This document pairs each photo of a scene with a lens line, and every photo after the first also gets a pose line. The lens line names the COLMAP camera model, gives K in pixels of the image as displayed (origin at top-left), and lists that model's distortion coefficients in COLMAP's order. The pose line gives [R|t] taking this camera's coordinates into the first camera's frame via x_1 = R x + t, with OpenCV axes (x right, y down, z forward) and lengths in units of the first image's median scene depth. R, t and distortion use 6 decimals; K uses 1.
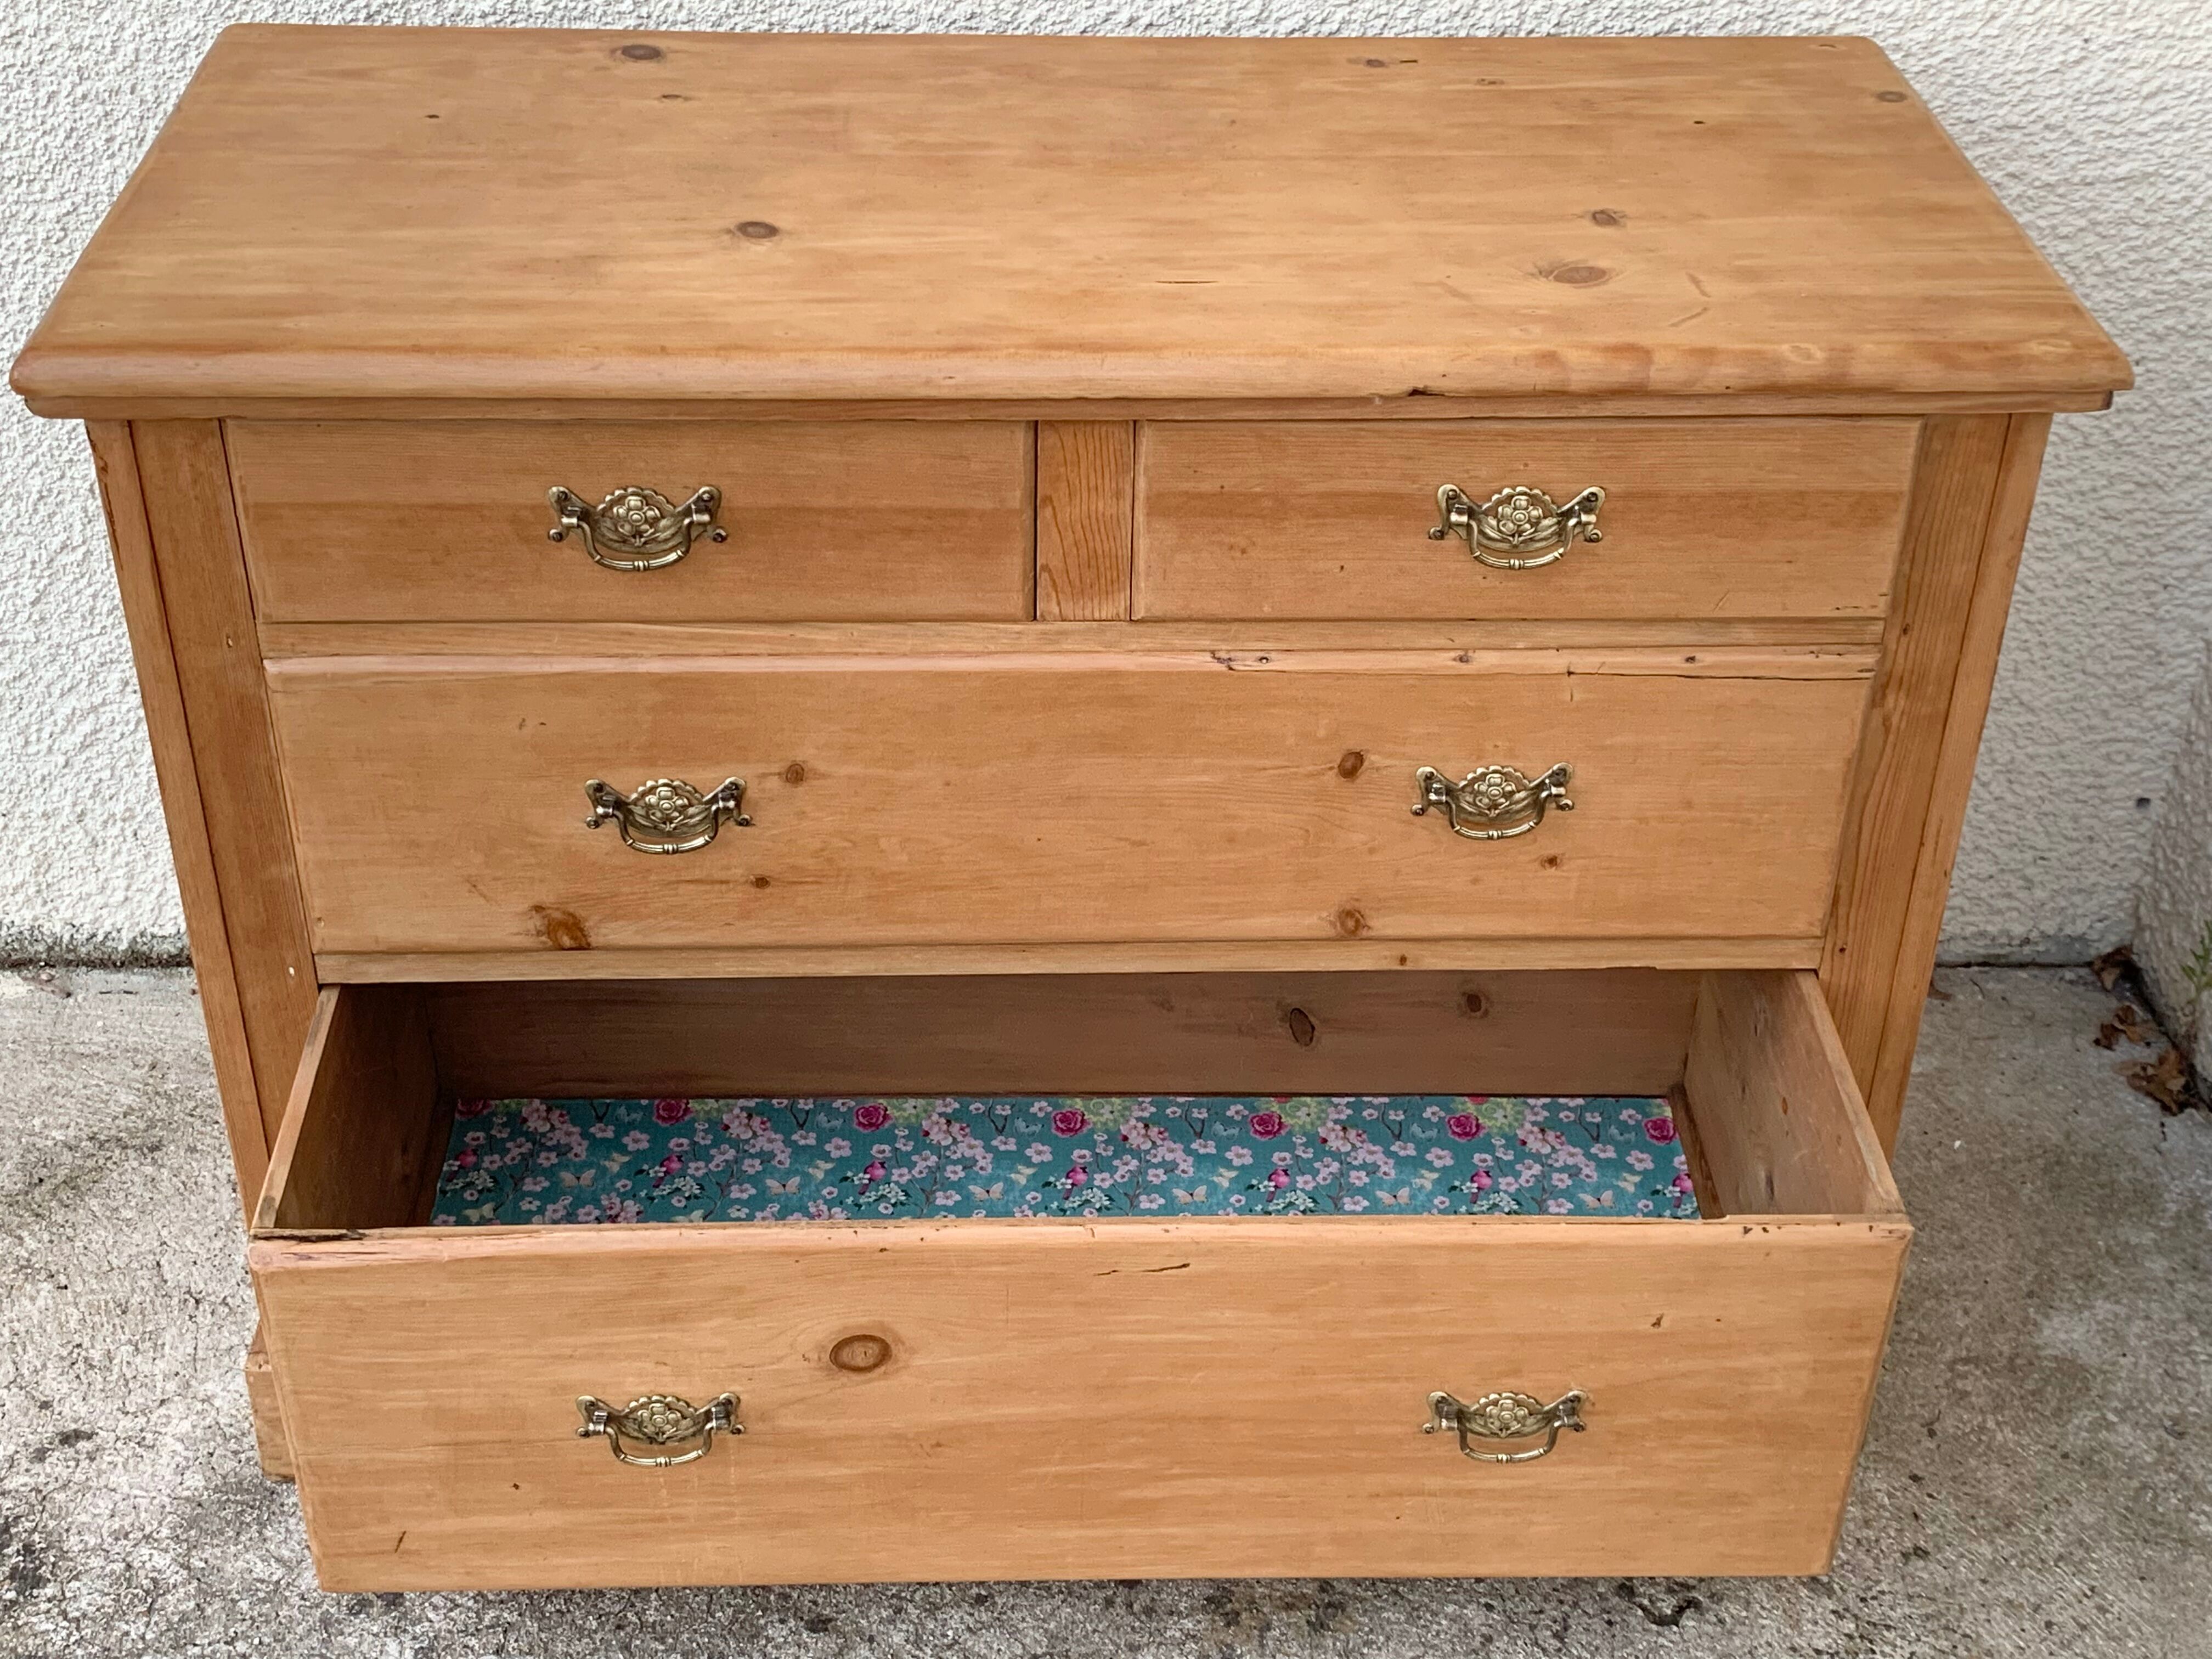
lens RADIAL K [[2851.4, 0, 1110.8], [0, 2851.4, 789.9], [0, 0, 1]] dist [0.073815, 0.000000]
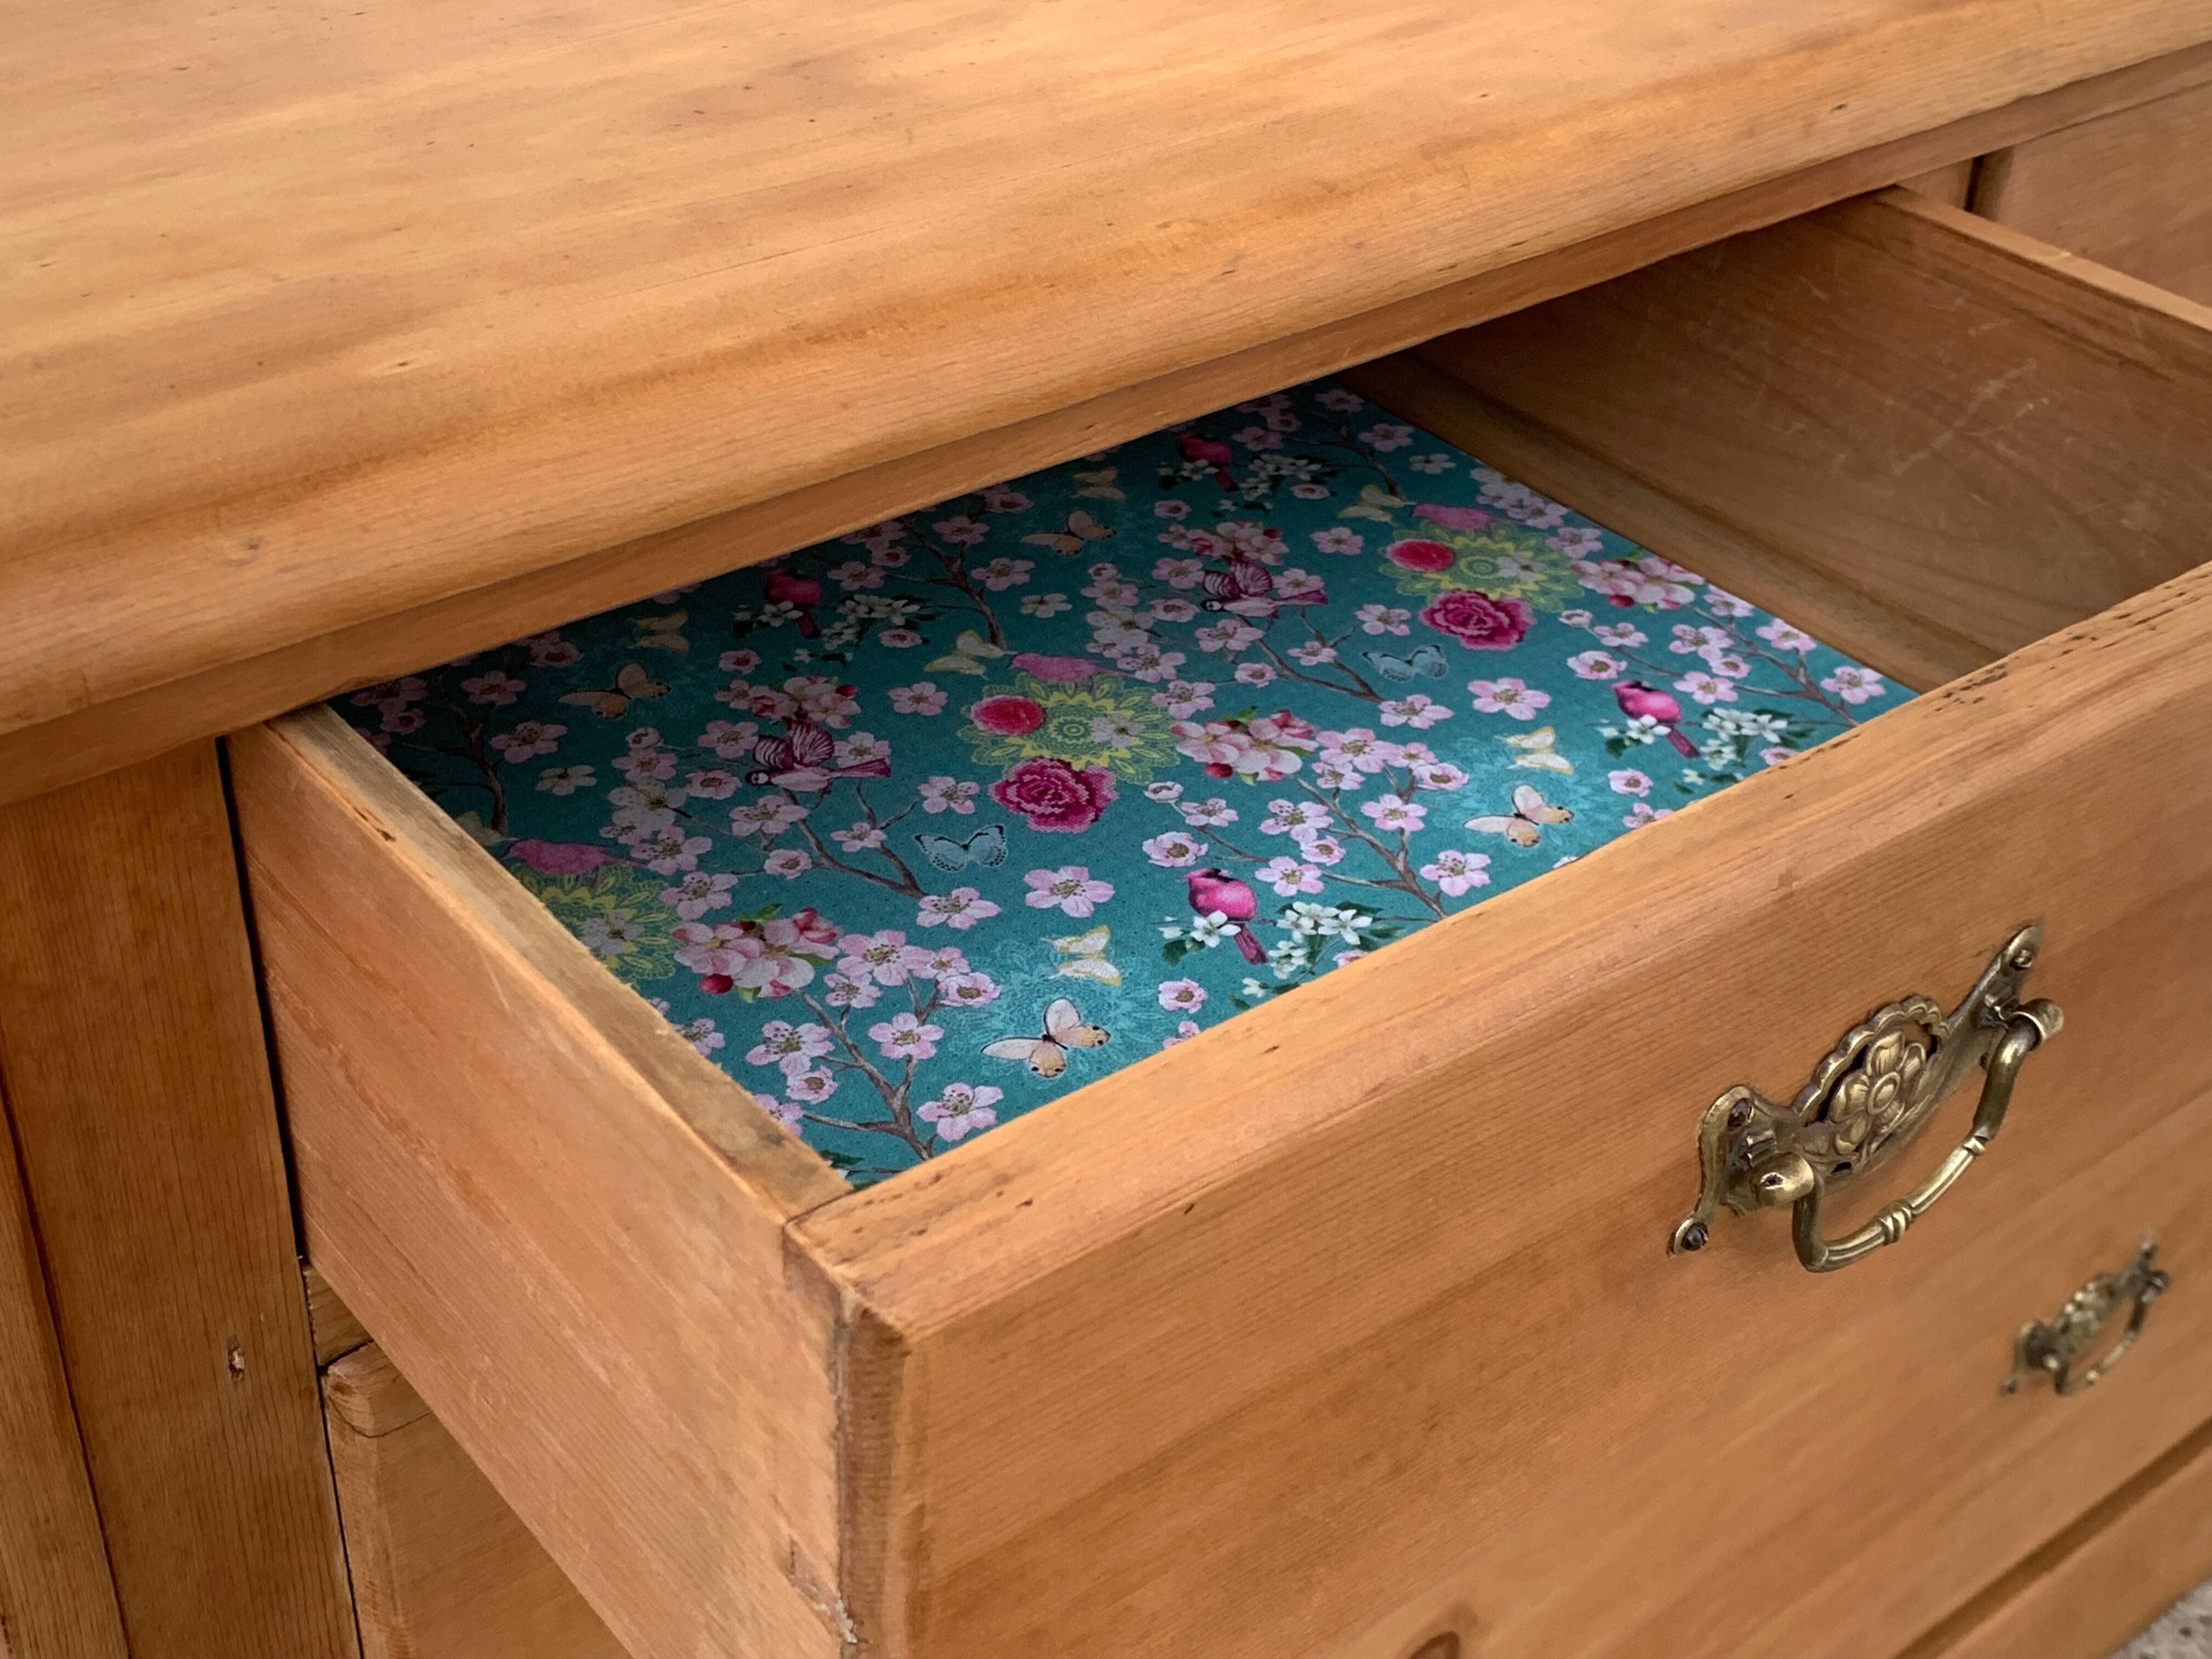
lens RADIAL K [[2851.4, 0, 1095.6], [0, 2851.4, 853.1], [0, 0, 1]] dist [0.073815, 0.000000]
pose [[0.802618, -0.326353, 0.499298, -0.361048], [0.319511, 0.942061, 0.102142, -0.106585], [-0.503703, 0.077550, 0.860389, 0.619812]]
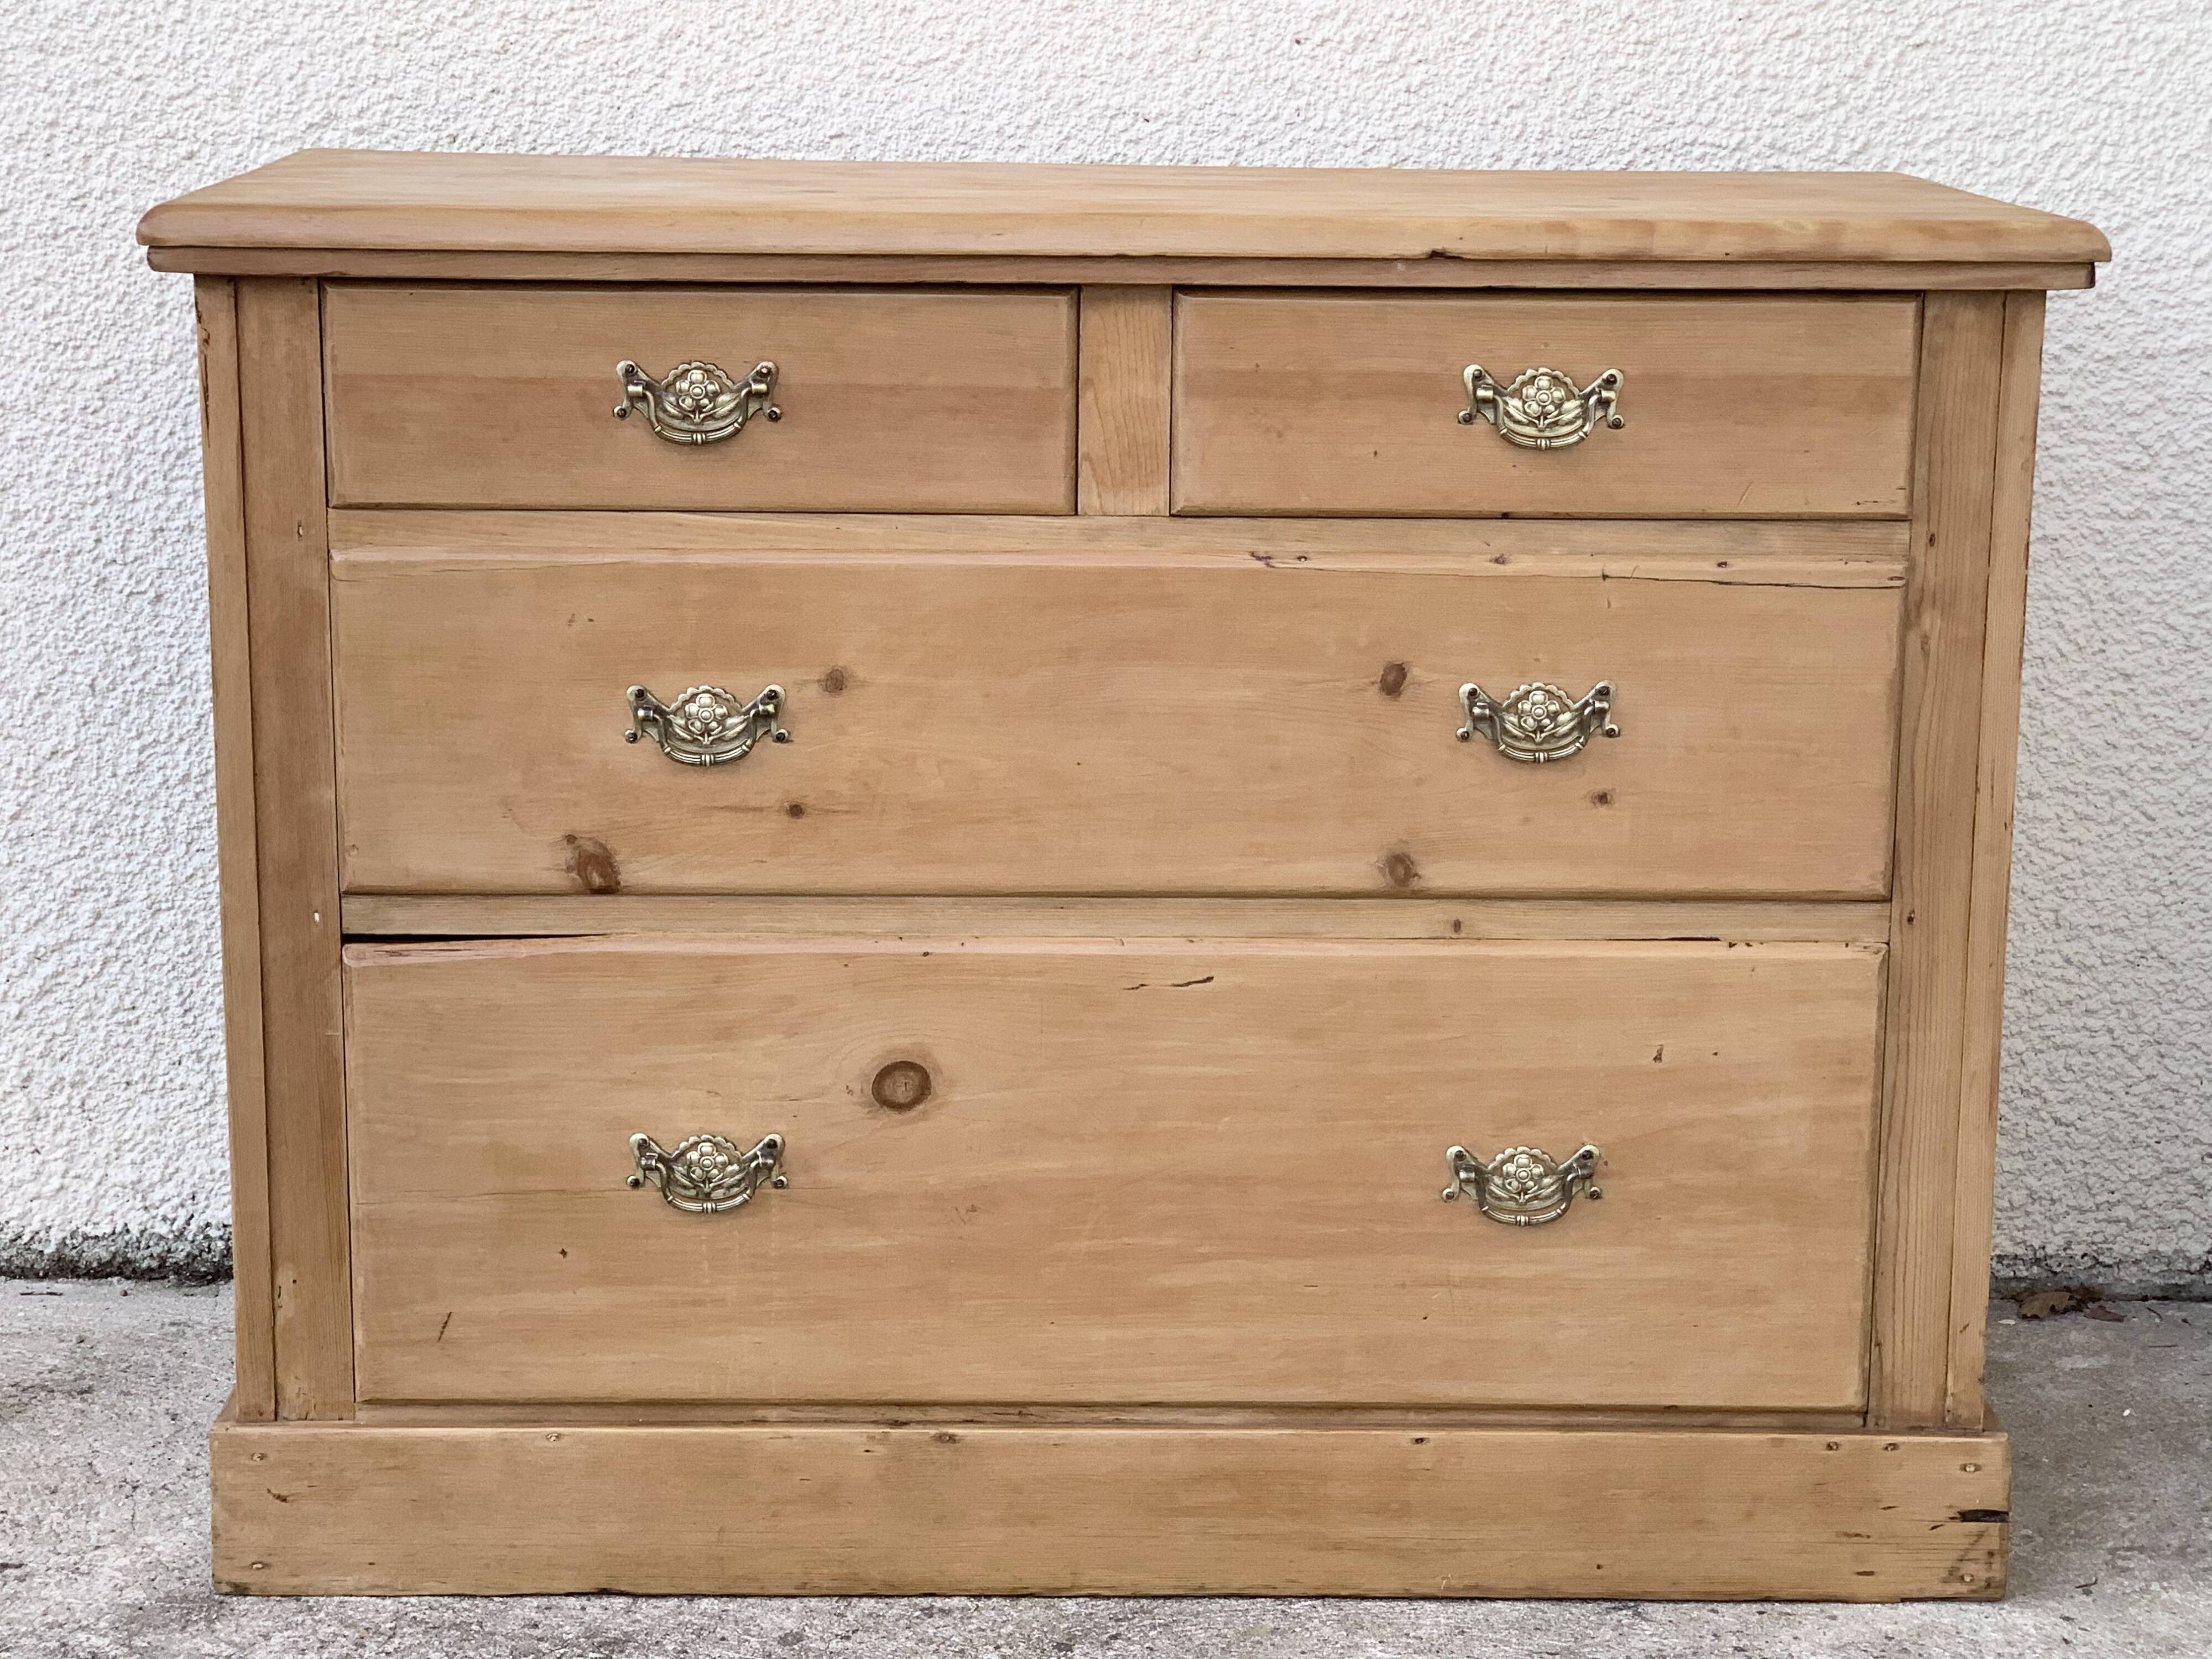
lens RADIAL K [[4057.2, 0, 1086.8], [0, 4057.2, 811.5], [0, 0, 1]] dist [0.021022, 0.000000]
pose [[0.999748, -0.003829, -0.022104, 0.008551], [-0.004360, 0.933365, -0.358901, 0.543119], [0.022006, 0.358907, 0.933114, -0.309563]]
